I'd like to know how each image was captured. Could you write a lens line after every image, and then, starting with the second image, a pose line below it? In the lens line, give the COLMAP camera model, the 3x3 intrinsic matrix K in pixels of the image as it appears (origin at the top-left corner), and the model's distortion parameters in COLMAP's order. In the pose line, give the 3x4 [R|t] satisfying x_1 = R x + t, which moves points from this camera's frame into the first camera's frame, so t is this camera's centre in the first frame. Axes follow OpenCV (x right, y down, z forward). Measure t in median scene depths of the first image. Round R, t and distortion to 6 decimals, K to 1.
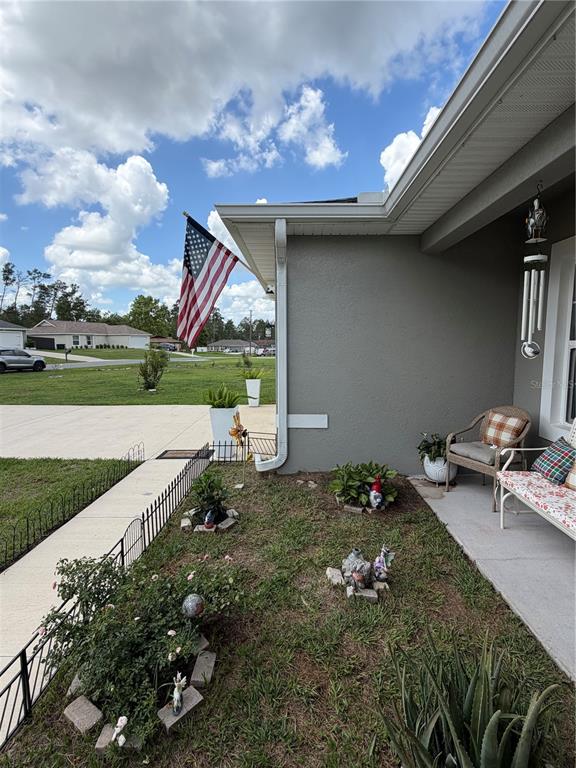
lens RADIAL K [[383.4, 0, 289.8], [0, 383.4, 384.8], [0, 0, 1]] dist [0.001053, -0.000018]
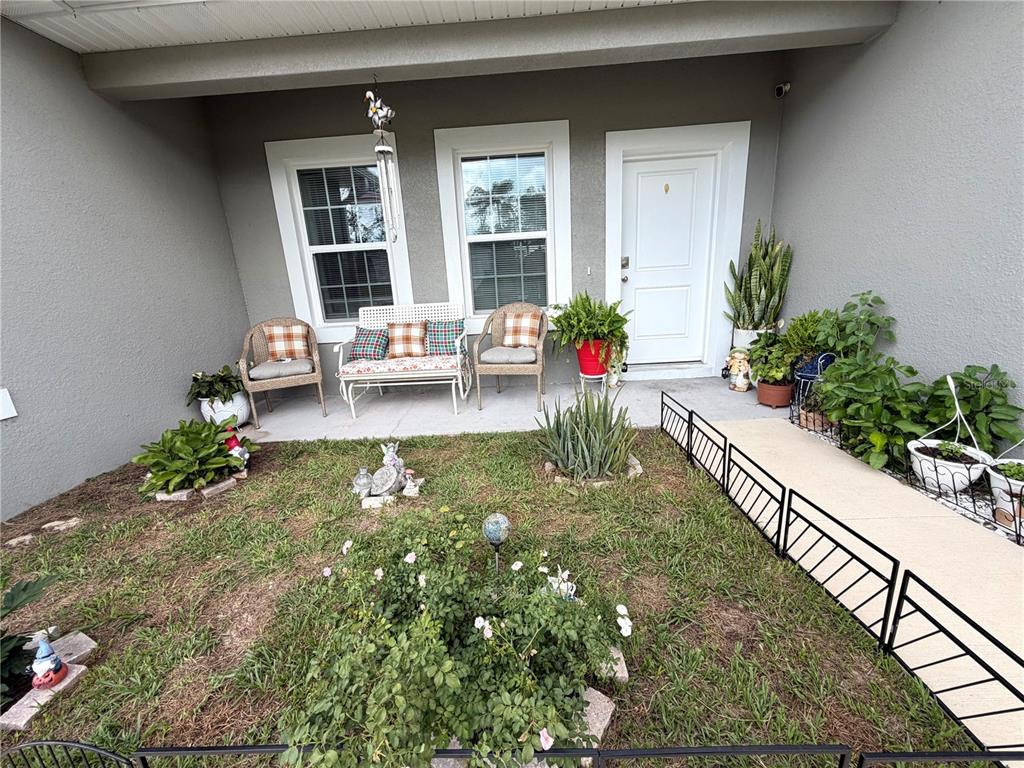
lens RADIAL K [[405.0, 0, 512.2], [0, 405.0, 381.3], [0, 0, 1]] dist [0.000160, -0.000020]
pose [[0.009855, -0.260261, 0.965488, -0.427711], [0.157605, 0.953871, 0.255521, 0.041947], [-0.987453, 0.149648, 0.050419, 0.391137]]
